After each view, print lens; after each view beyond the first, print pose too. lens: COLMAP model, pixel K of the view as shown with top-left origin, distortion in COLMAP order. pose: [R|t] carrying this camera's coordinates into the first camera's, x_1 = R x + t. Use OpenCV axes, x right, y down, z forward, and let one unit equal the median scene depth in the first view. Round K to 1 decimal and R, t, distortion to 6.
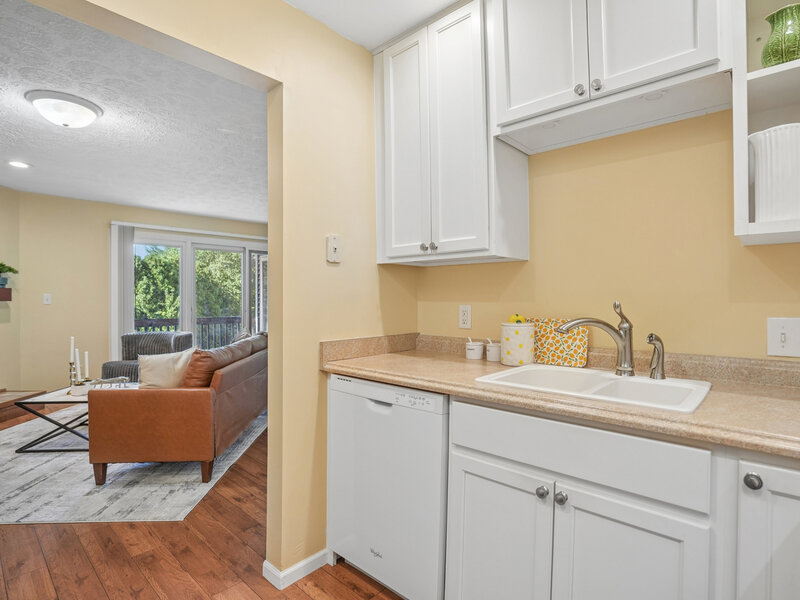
lens RADIAL K [[409.9, 0, 420.0], [0, 409.9, 299.7], [0, 0, 1]] dist [-0.023174, 0.000386]
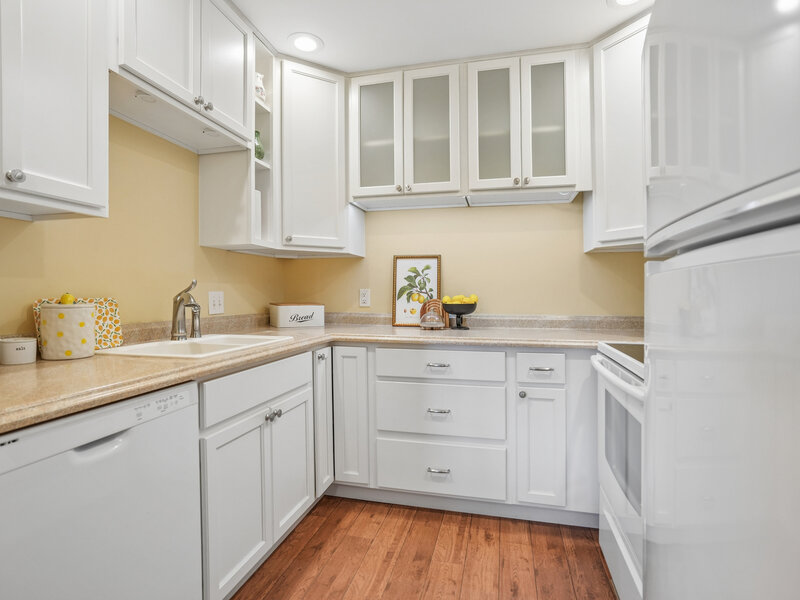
lens RADIAL K [[409.9, 0, 402.6], [0, 409.9, 295.6], [0, 0, 1]] dist [-0.023174, 0.000386]
pose [[-0.438159, -0.012294, 0.898813, -0.892680], [-0.009881, 0.999912, 0.008859, 0.033043], [-0.898843, -0.005000, -0.438242, 0.940027]]
